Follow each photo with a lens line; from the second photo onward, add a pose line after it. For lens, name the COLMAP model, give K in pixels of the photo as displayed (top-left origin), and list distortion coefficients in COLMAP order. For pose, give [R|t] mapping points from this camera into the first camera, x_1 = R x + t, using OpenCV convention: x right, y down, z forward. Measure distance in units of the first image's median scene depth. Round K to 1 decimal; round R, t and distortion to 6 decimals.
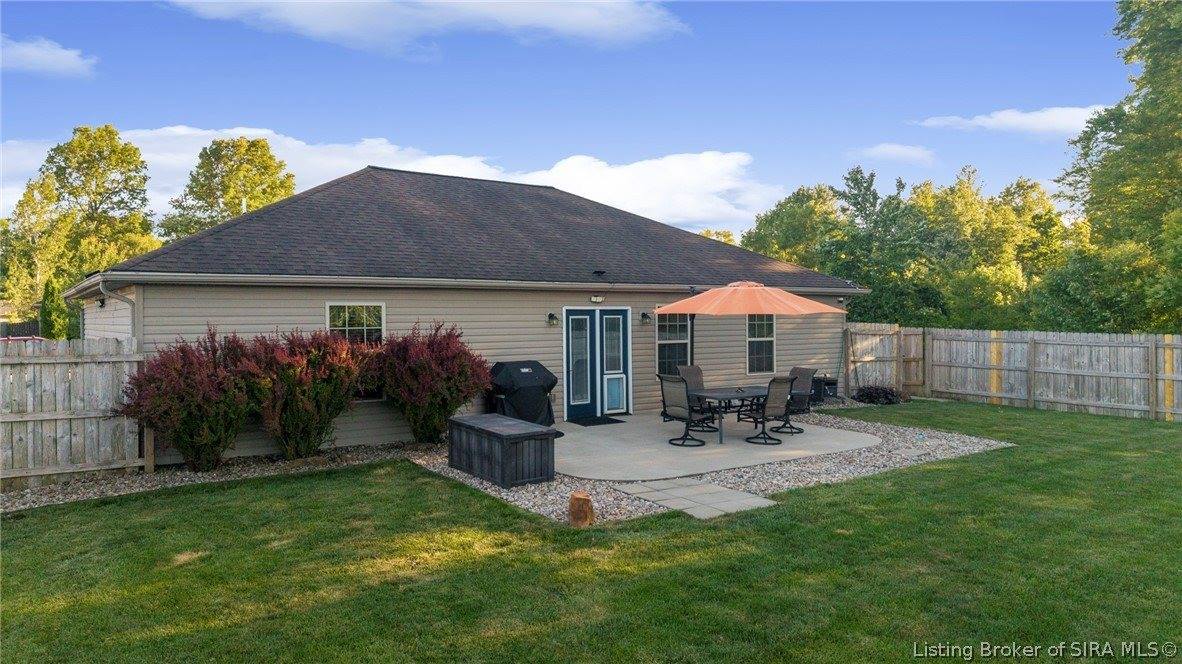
lens RADIAL K [[785.9, 0, 583.0], [0, 785.9, 325.0], [0, 0, 1]] dist [0.033483, -0.002190]
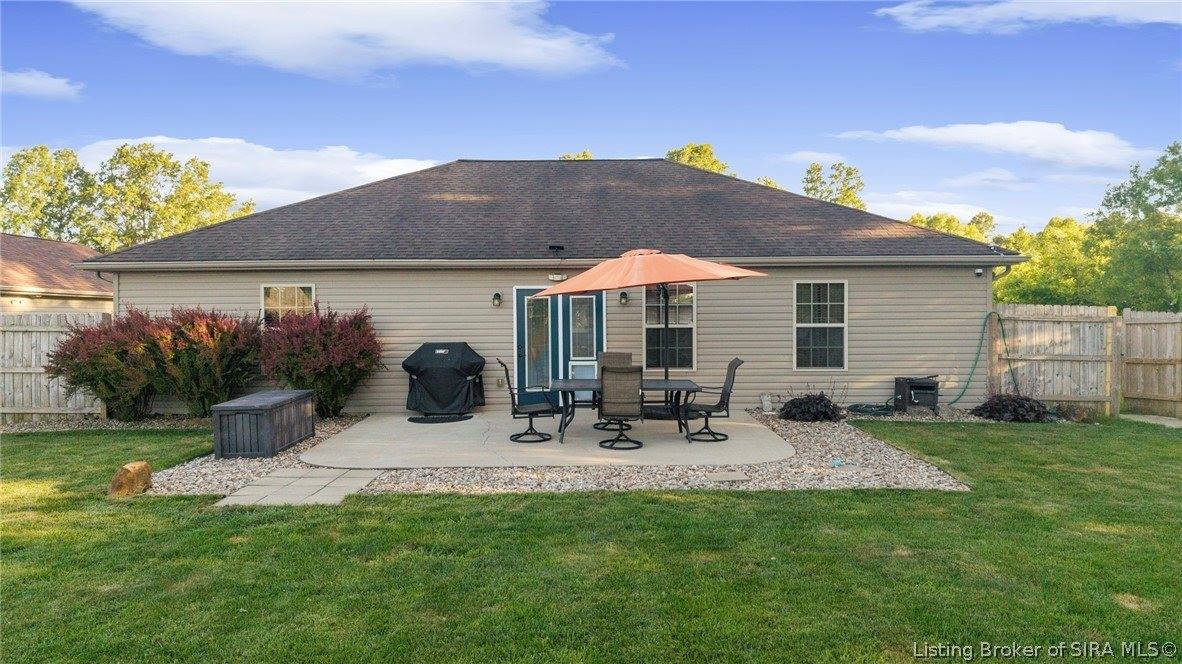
lens RADIAL K [[785.9, 0, 583.0], [0, 785.9, 325.0], [0, 0, 1]] dist [0.033483, -0.002190]
pose [[0.819809, 0.007721, -0.572586, 0.576224], [-0.004183, 0.999963, 0.007495, 0.015703], [0.572622, -0.003749, 0.819811, 0.276862]]
